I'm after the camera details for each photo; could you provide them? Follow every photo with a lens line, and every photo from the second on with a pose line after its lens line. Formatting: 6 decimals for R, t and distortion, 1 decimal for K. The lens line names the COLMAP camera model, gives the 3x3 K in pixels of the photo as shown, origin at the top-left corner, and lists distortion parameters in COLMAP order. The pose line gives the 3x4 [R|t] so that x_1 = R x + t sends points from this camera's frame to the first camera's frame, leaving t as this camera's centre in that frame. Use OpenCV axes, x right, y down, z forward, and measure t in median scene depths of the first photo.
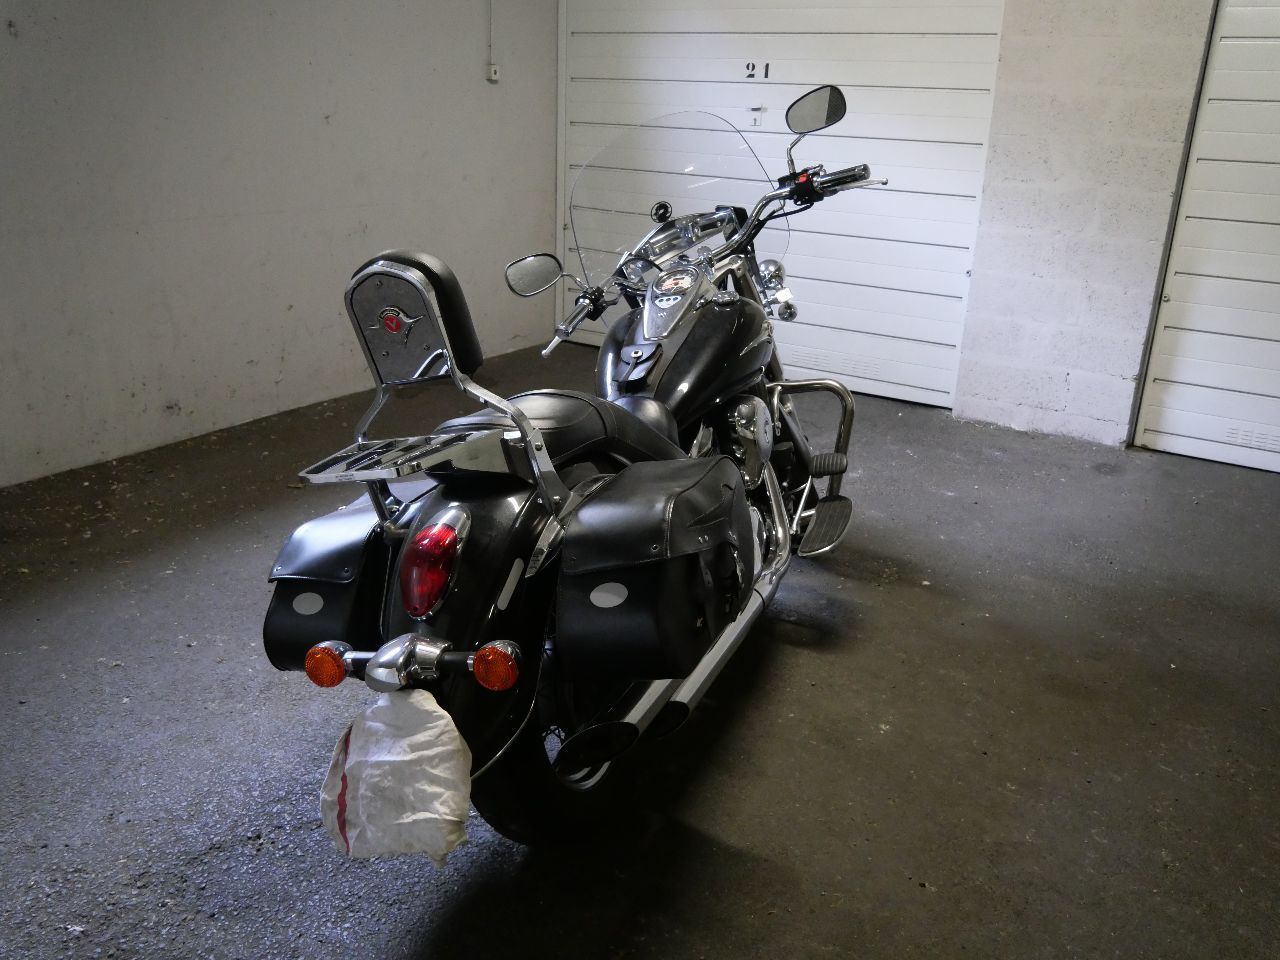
lens RADIAL K [[1081.3, 0, 640.2], [0, 1081.3, 497.3], [0, 0, 1]] dist [-0.038441, 0.030474]
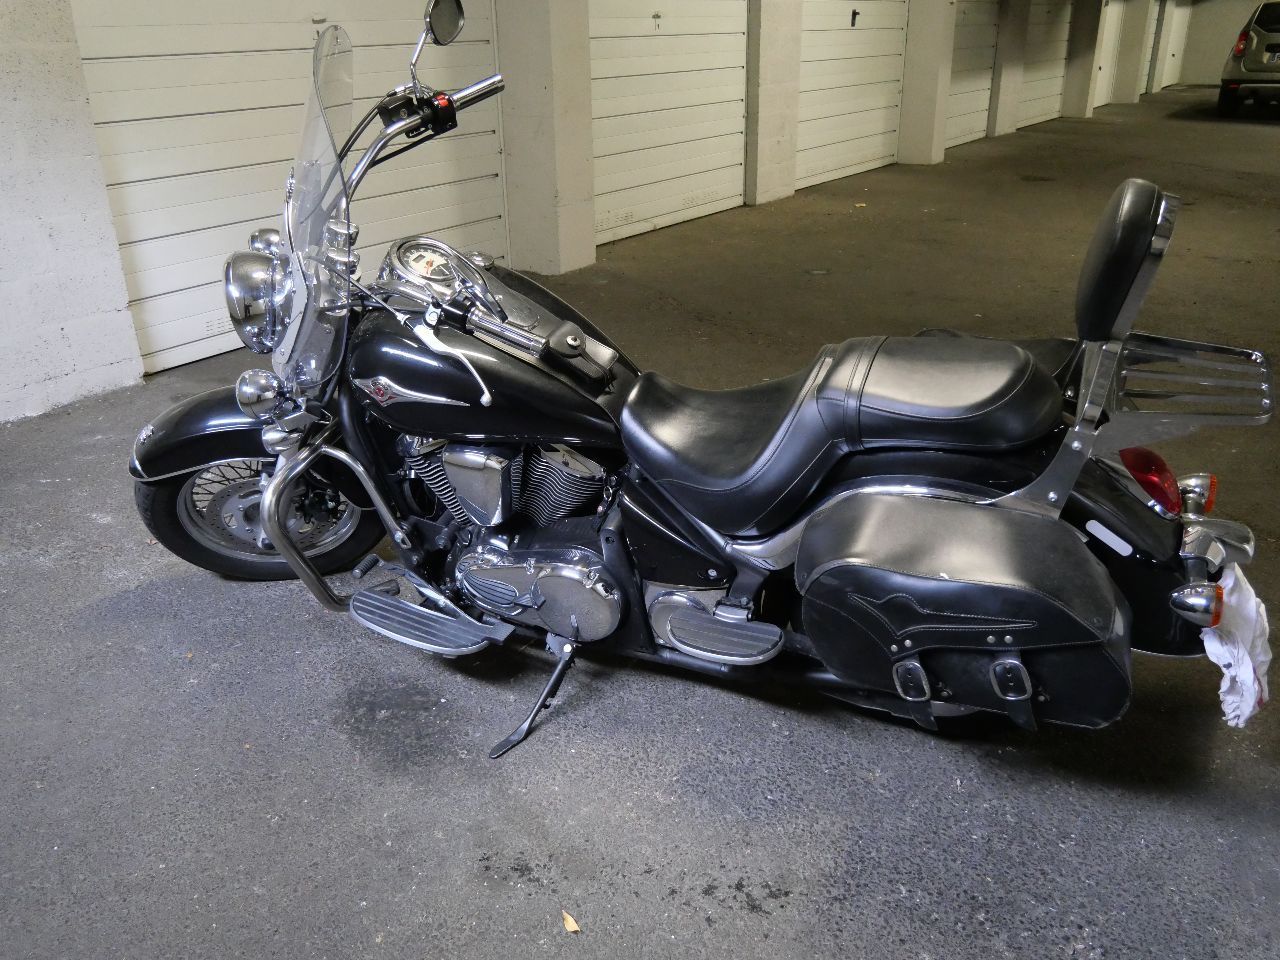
lens RADIAL K [[1081.3, 0, 640.2], [0, 1081.3, 497.3], [0, 0, 1]] dist [-0.038441, 0.030474]
pose [[0.018042, -0.441845, 0.896910, -0.678247], [0.353865, 0.841816, 0.407586, -0.306480], [-0.935123, 0.310031, 0.171541, 0.771007]]
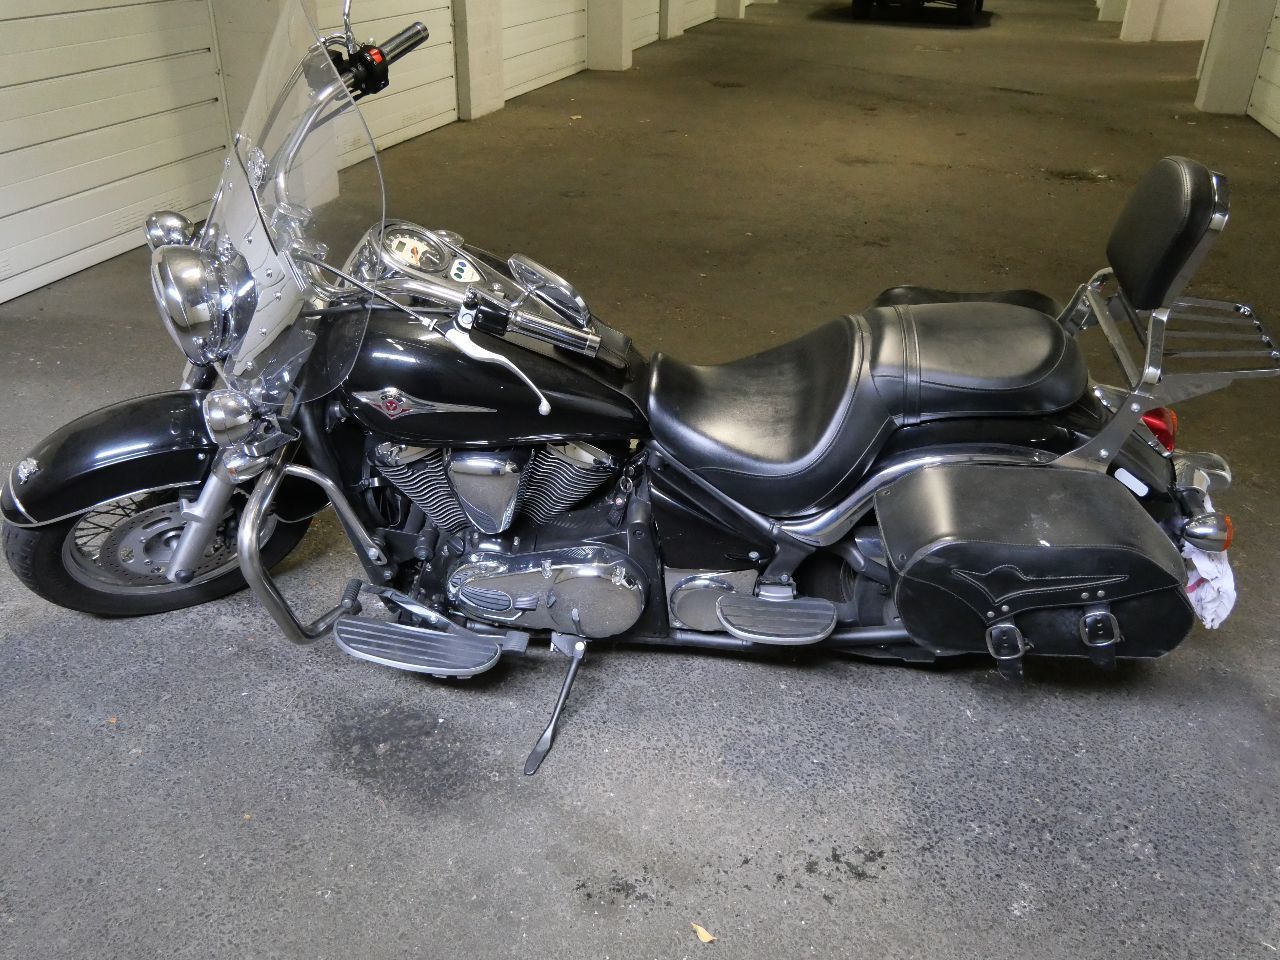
lens RADIAL K [[1081.3, 0, 640.2], [0, 1081.3, 497.3], [0, 0, 1]] dist [-0.038441, 0.030474]
pose [[-0.299606, -0.500733, 0.812098, -0.593786], [0.292128, 0.762168, 0.577721, -0.412587], [-0.908239, 0.410325, -0.082072, 0.969589]]
